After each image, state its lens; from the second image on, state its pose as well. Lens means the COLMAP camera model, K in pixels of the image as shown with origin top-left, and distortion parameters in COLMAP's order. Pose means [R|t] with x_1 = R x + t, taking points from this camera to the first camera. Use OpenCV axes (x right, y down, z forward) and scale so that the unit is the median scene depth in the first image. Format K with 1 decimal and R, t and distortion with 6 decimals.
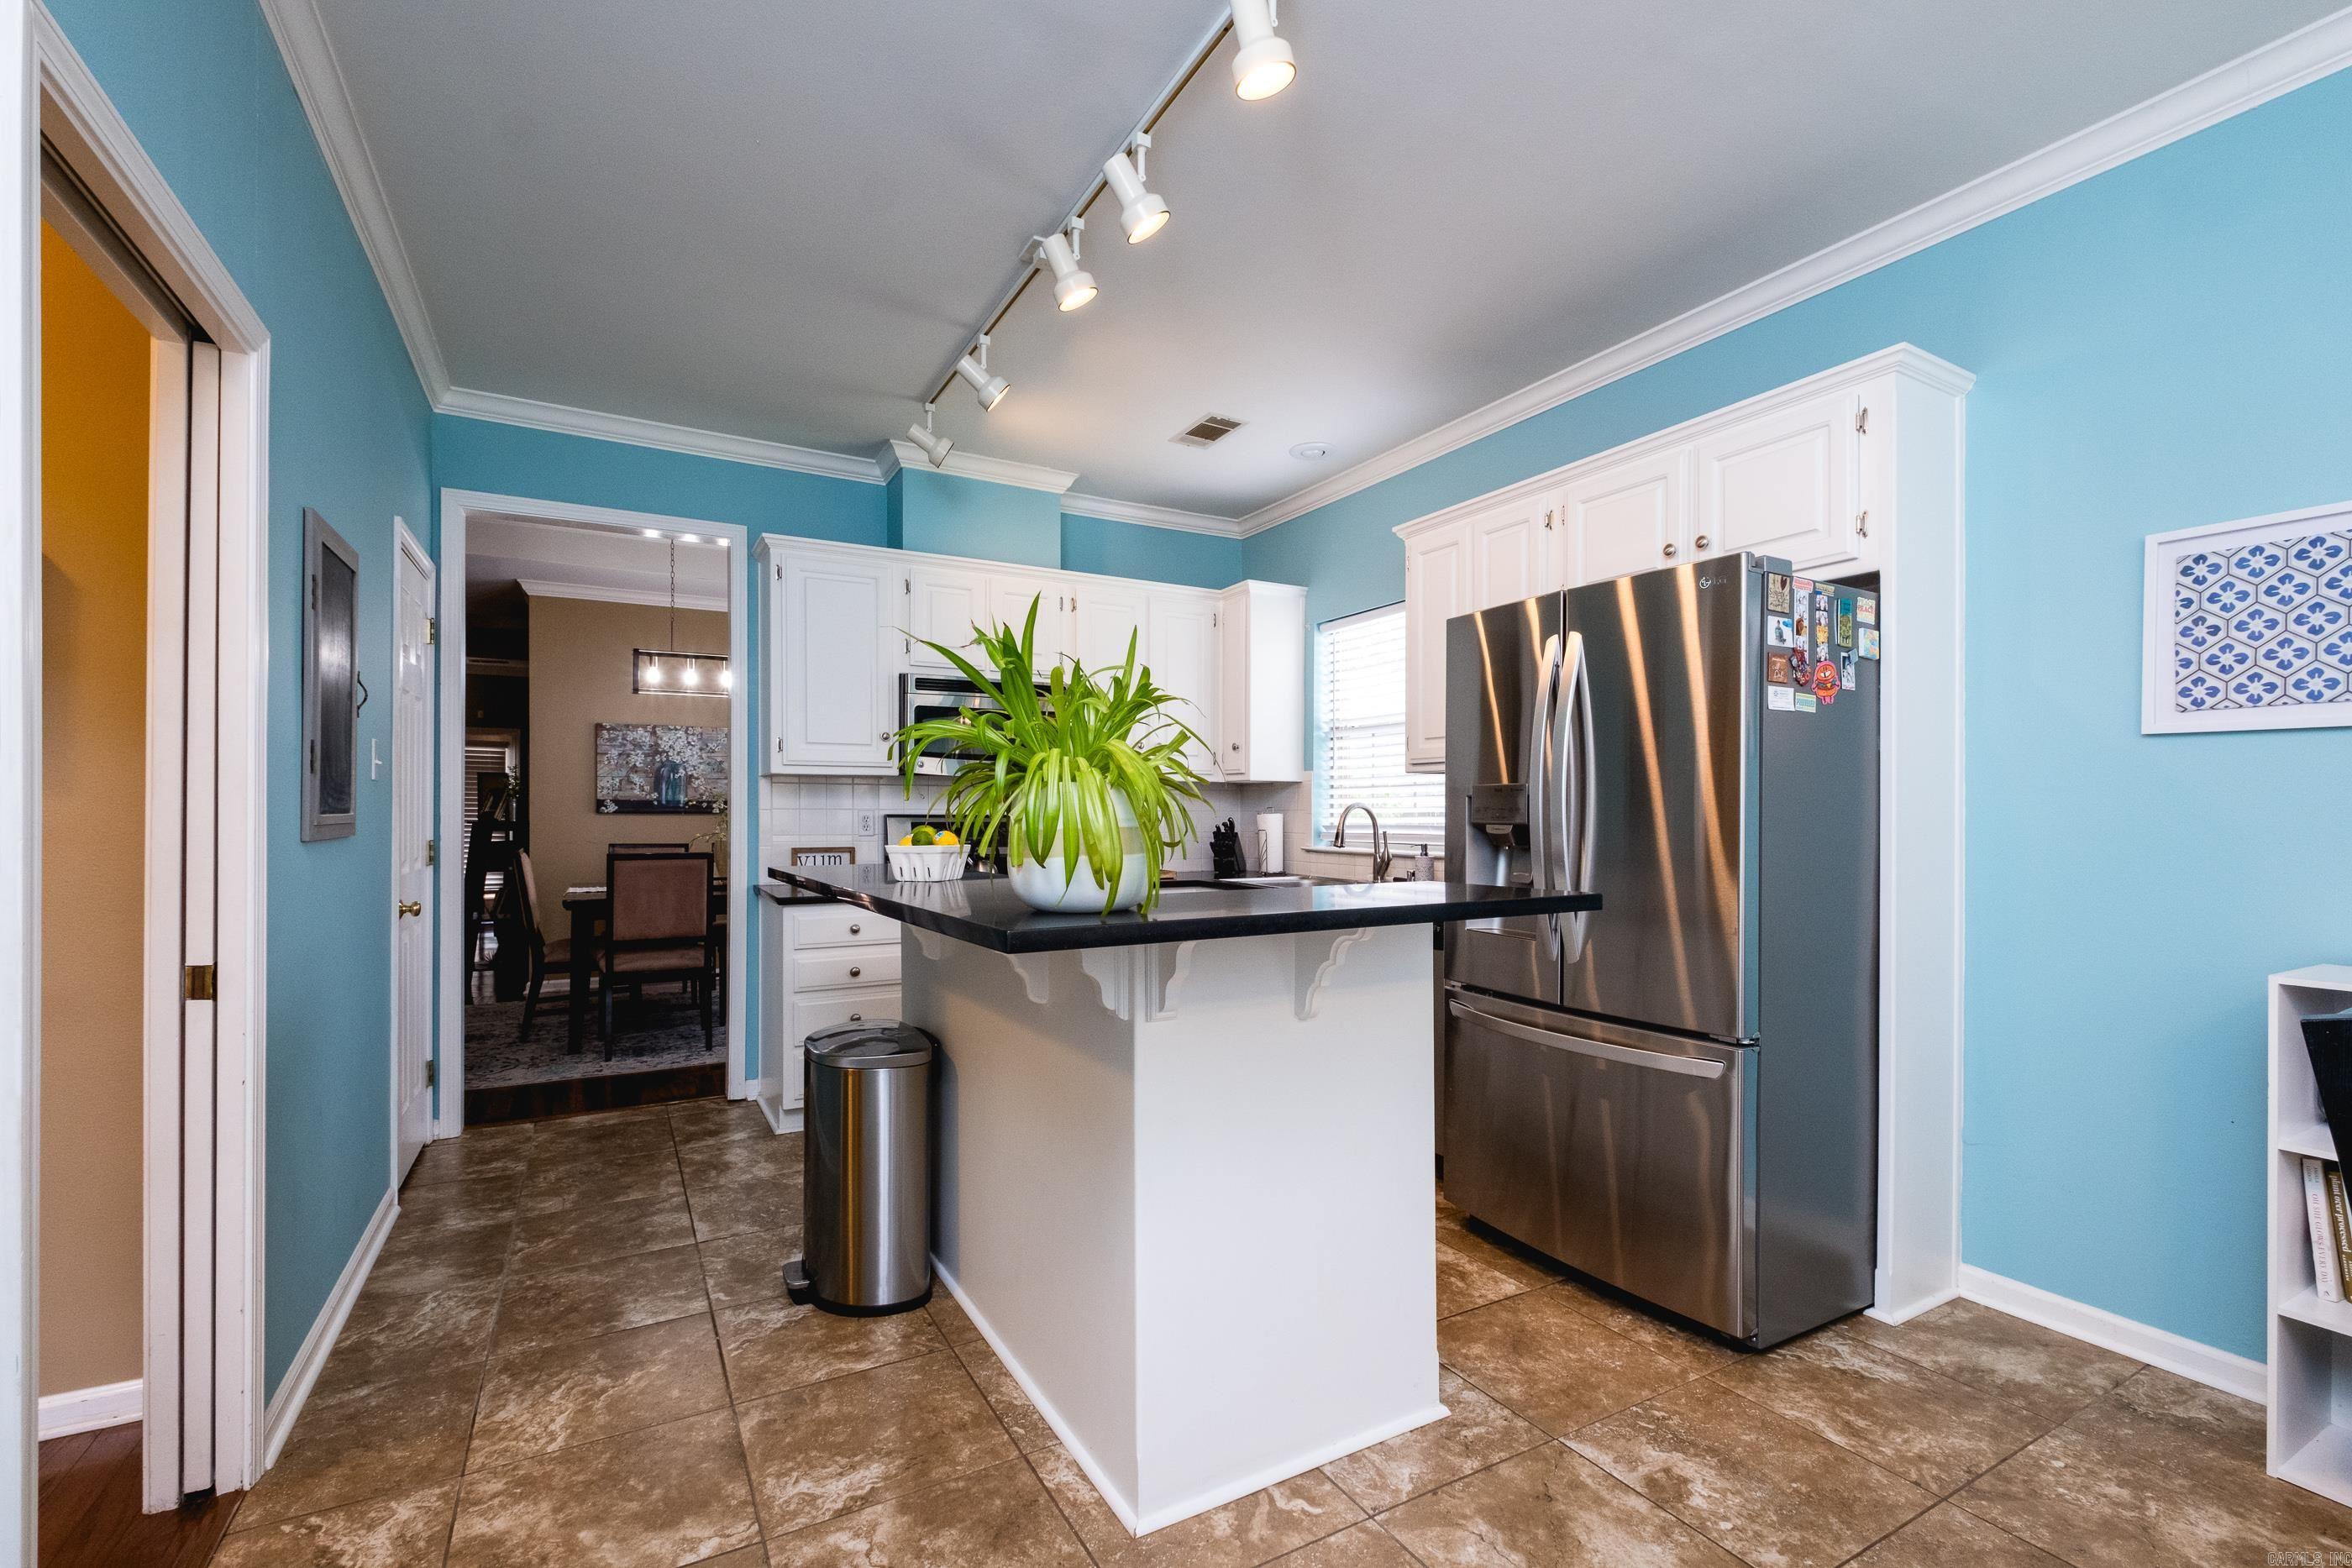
lens RADIAL K [[1019.0, 0, 1177.2], [0, 1019.0, 816.2], [0, 0, 1]] dist [-0.001592, -0.001682]
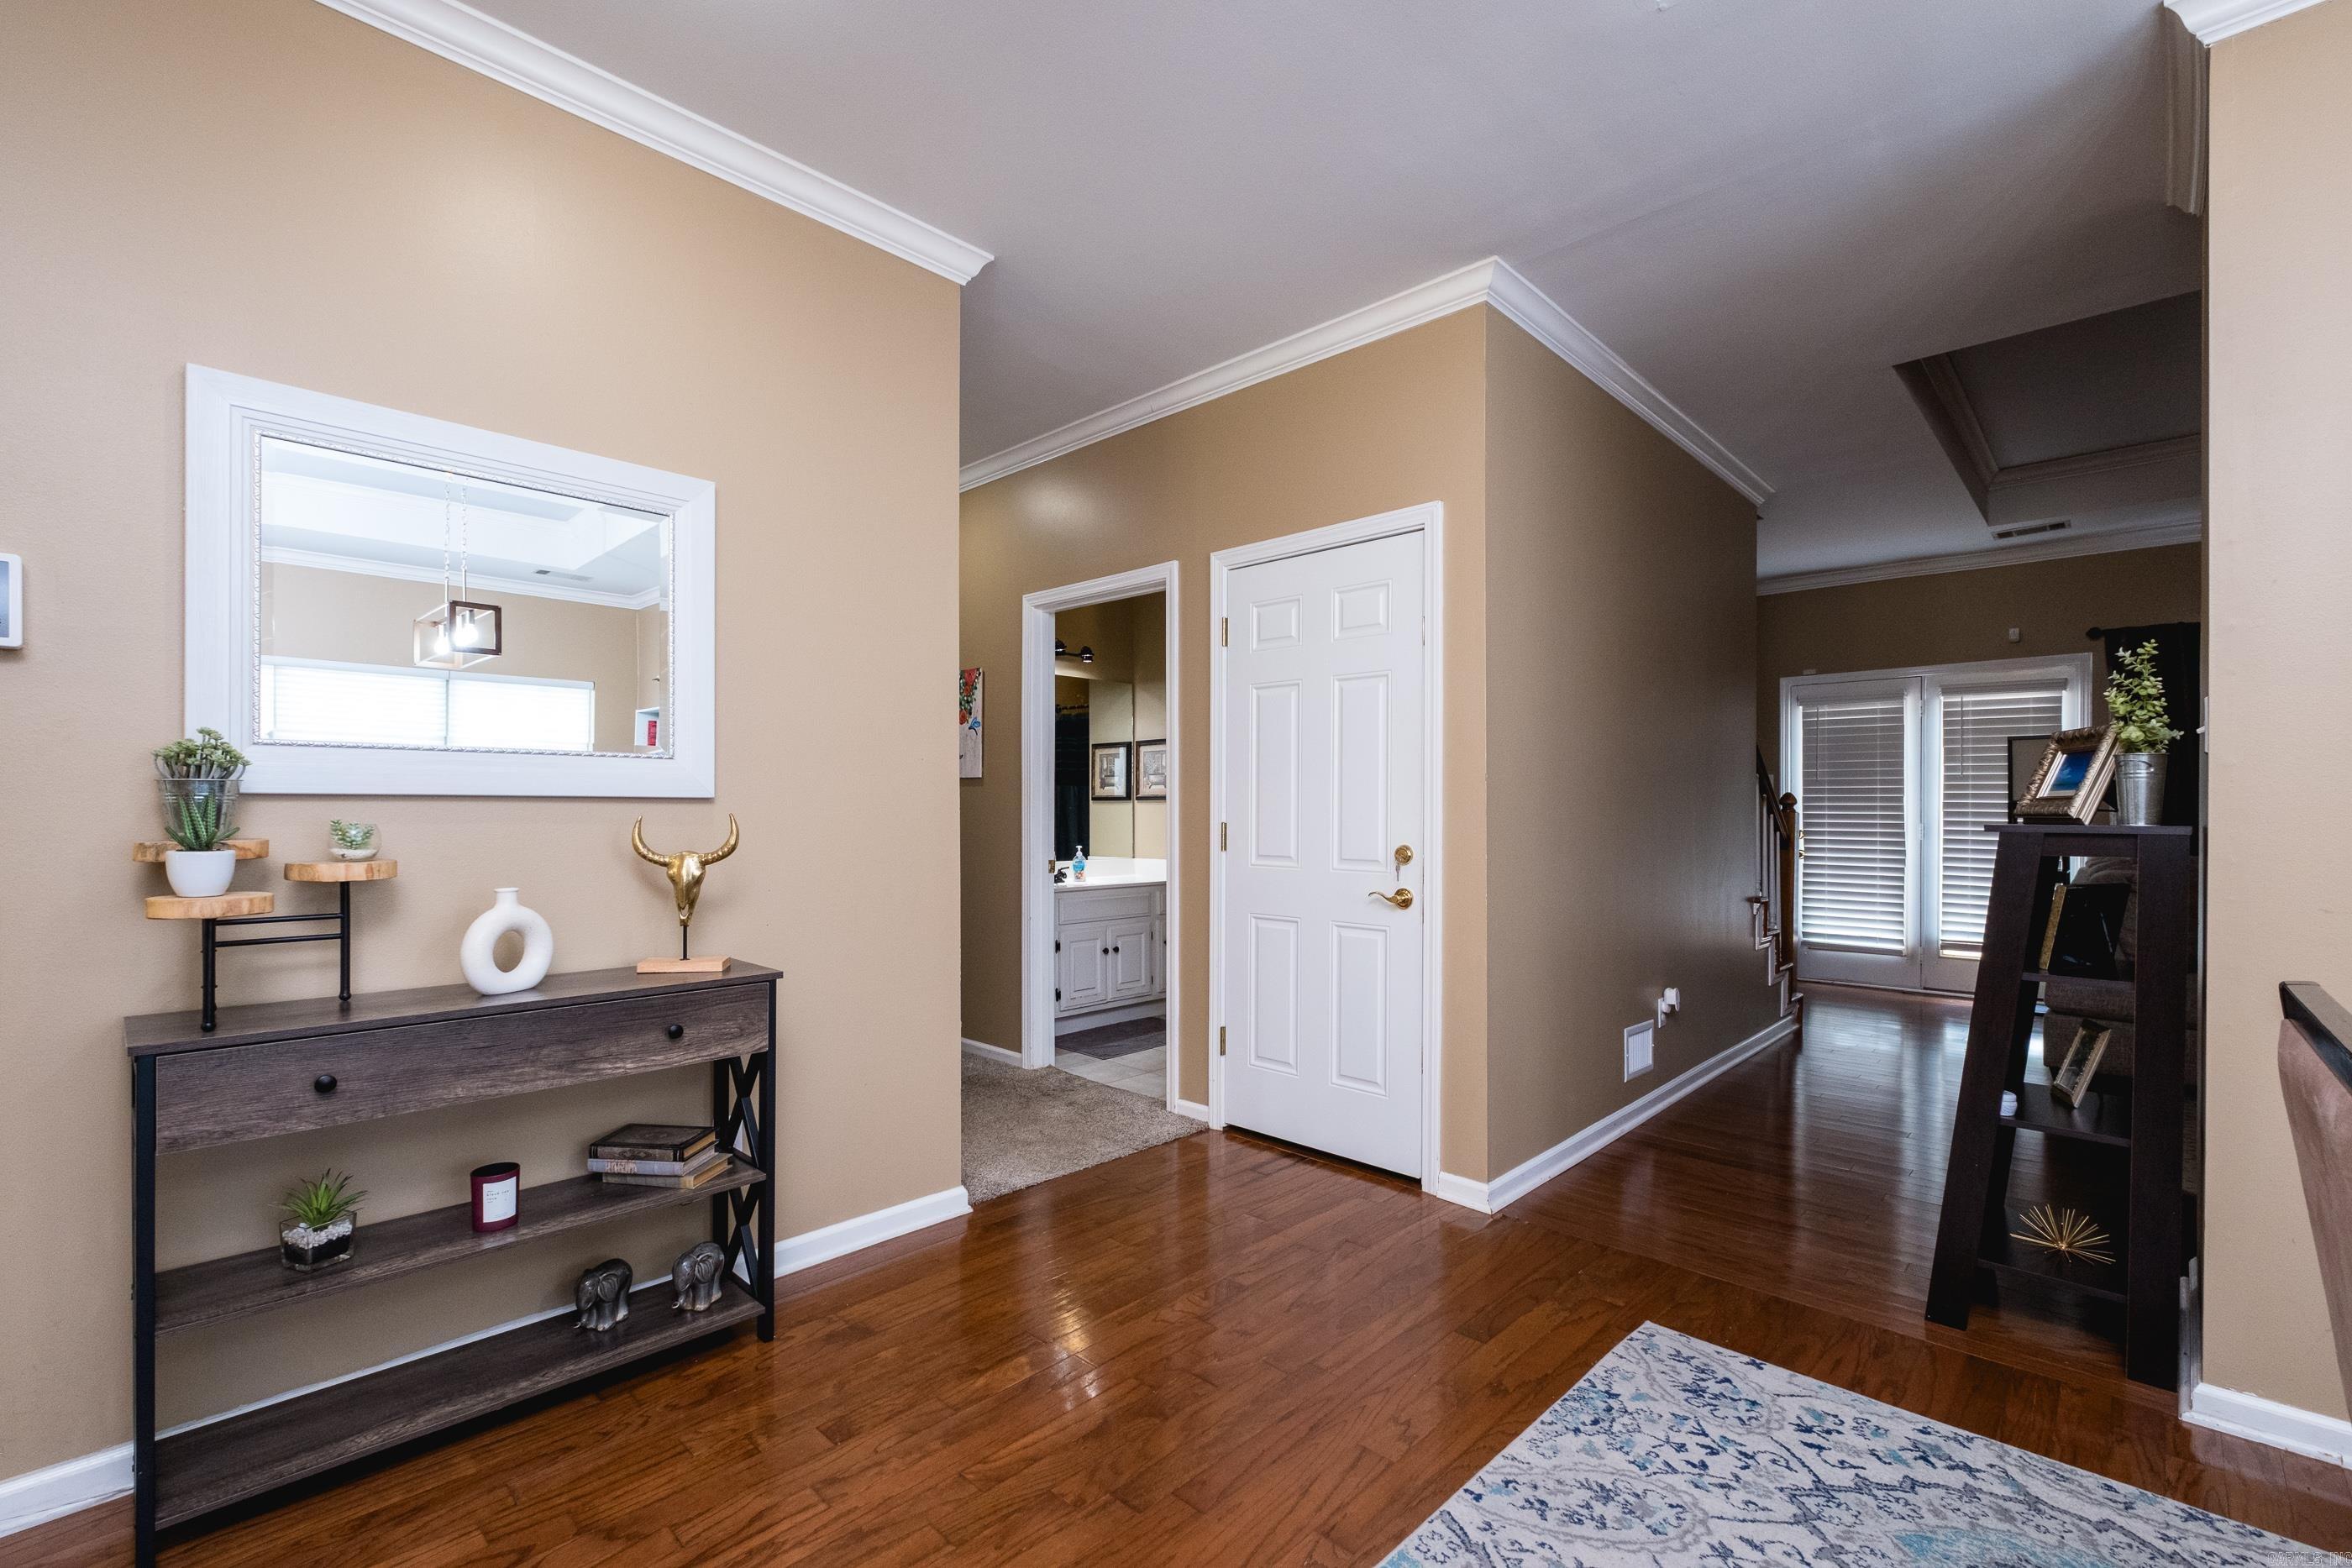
lens RADIAL K [[1019.0, 0, 1169.9], [0, 1019.0, 812.6], [0, 0, 1]] dist [-0.001592, -0.001682]
pose [[0.278722, -0.000832, -0.960372, -1.200001], [-0.004481, 0.999988, -0.002166, 0.007983], [0.960361, 0.004907, 0.278715, 1.728766]]
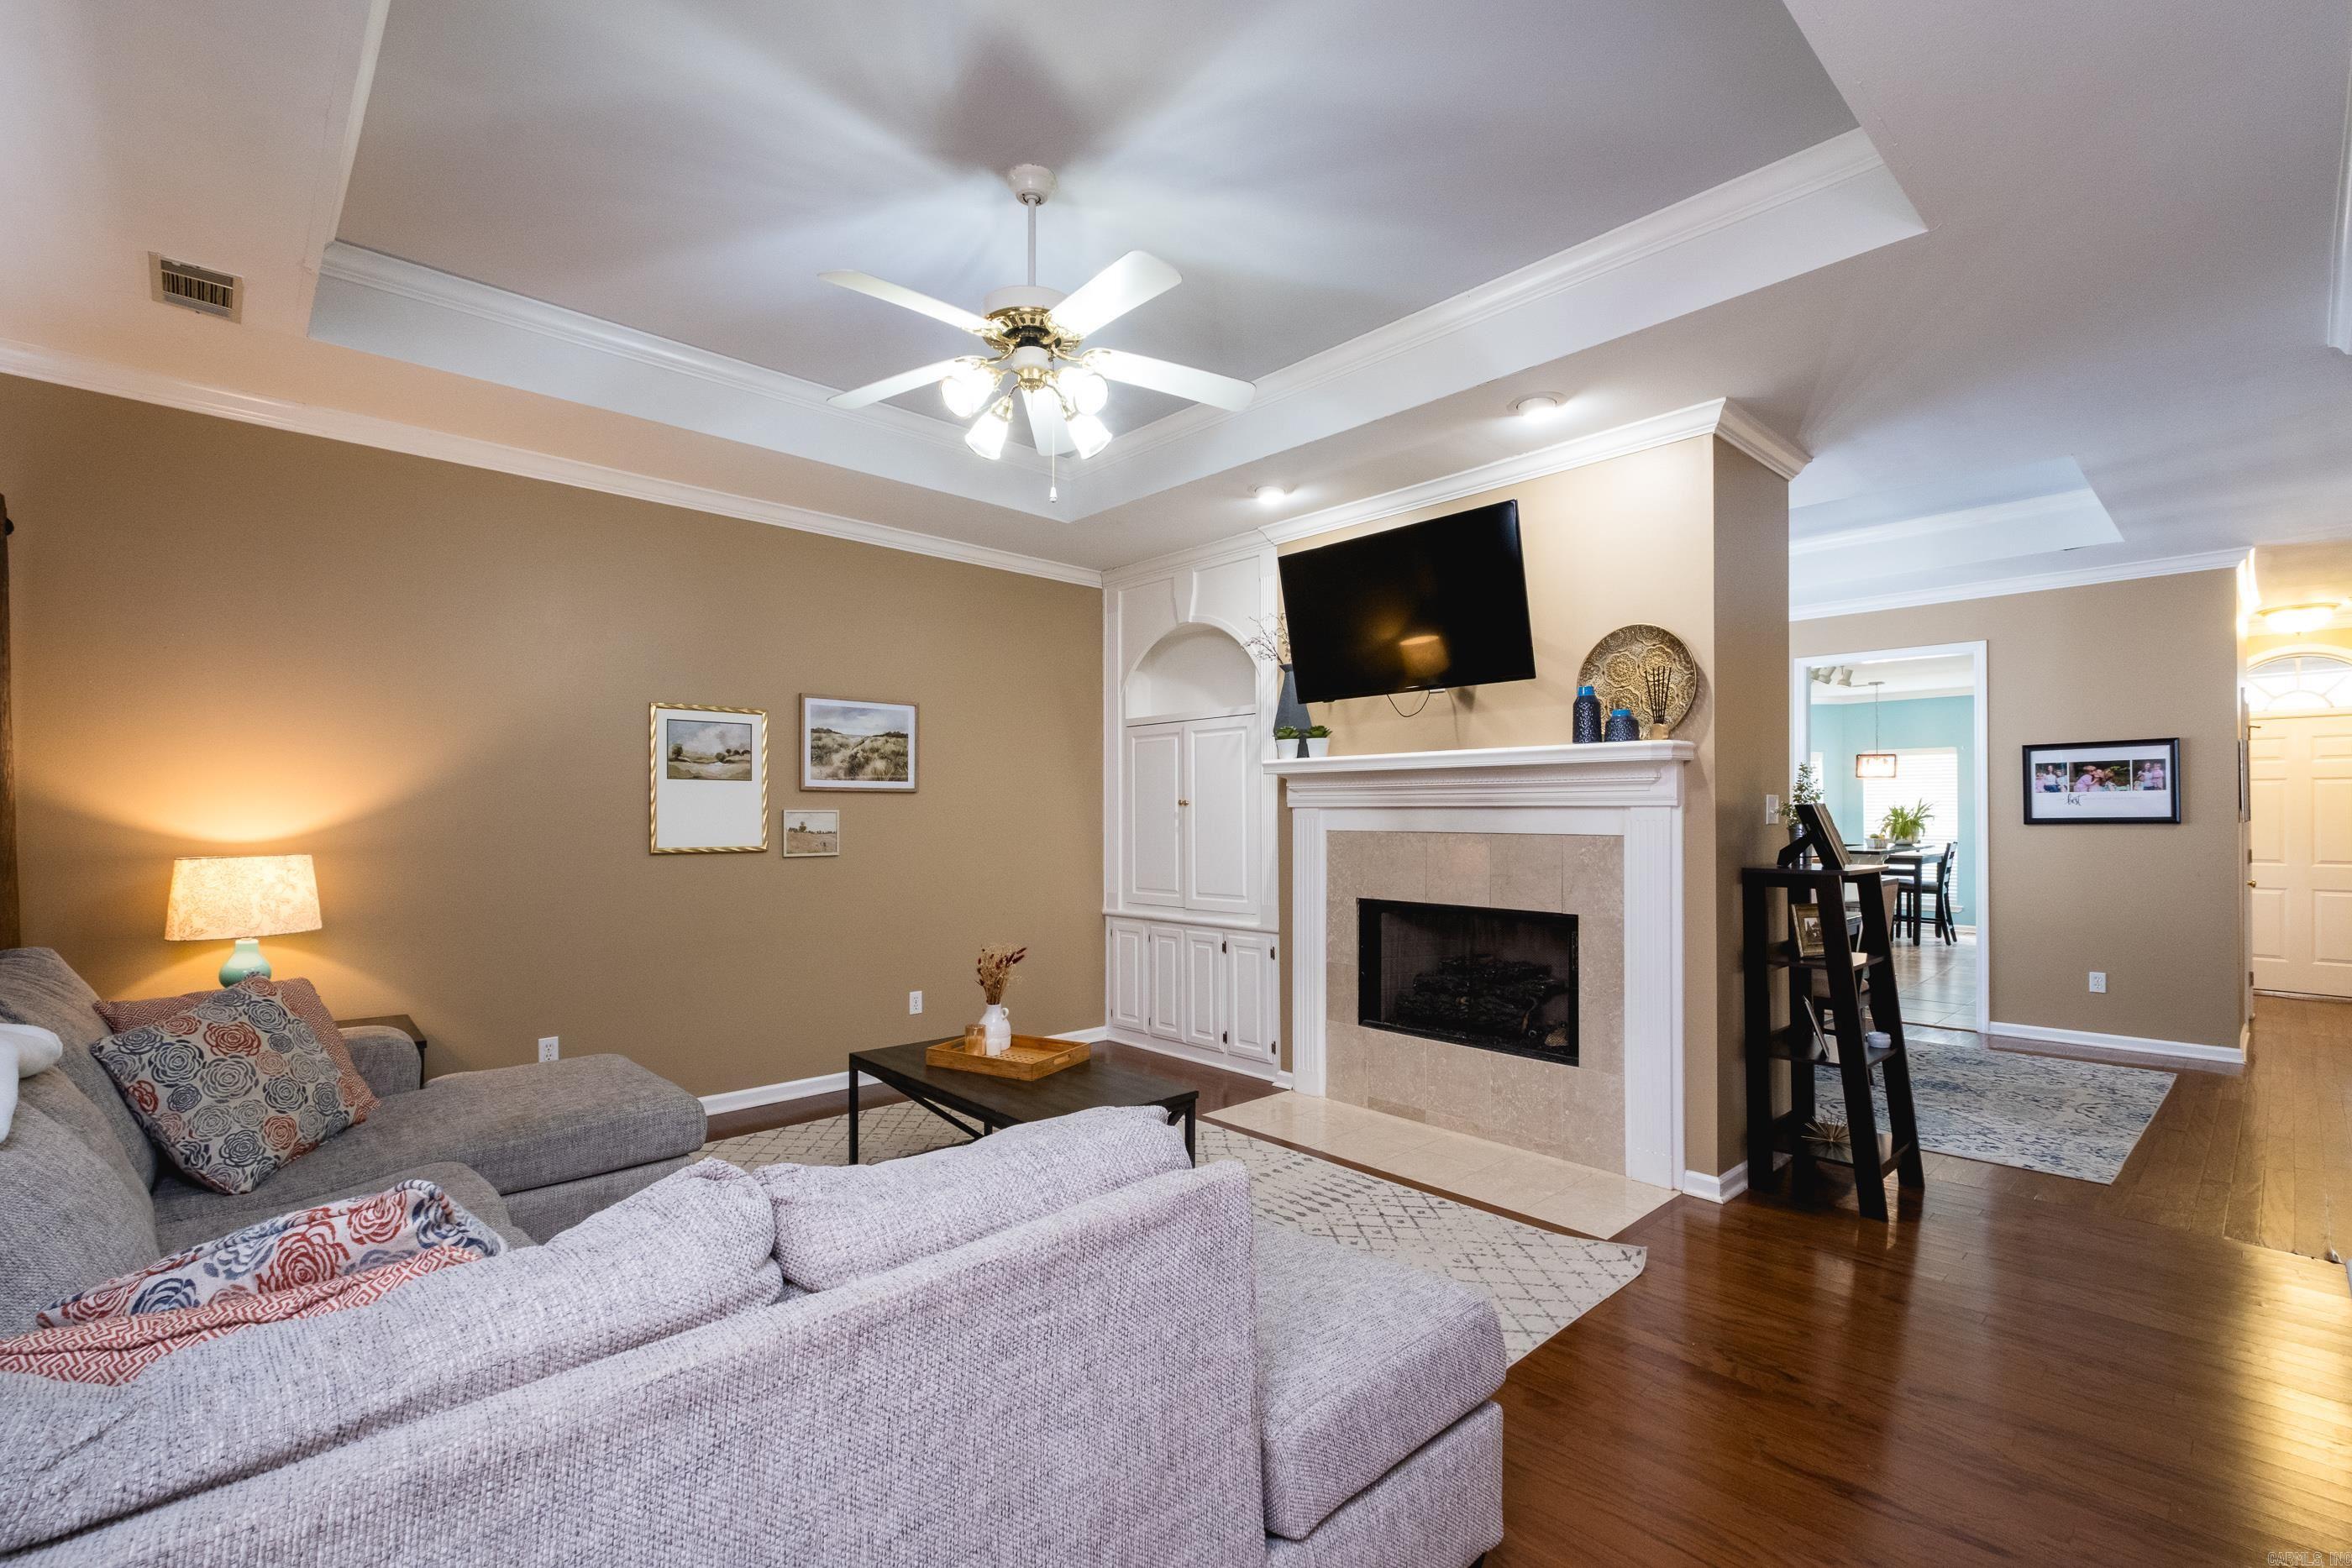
lens RADIAL K [[1019.0, 0, 1162.4], [0, 1019.0, 807.6], [0, 0, 1]] dist [-0.001592, -0.001682]
pose [[-0.214963, 0.007632, 0.976592, -3.115961], [0.003590, 0.999969, -0.007025, -0.065917], [-0.976616, 0.001996, -0.214983, 4.059813]]
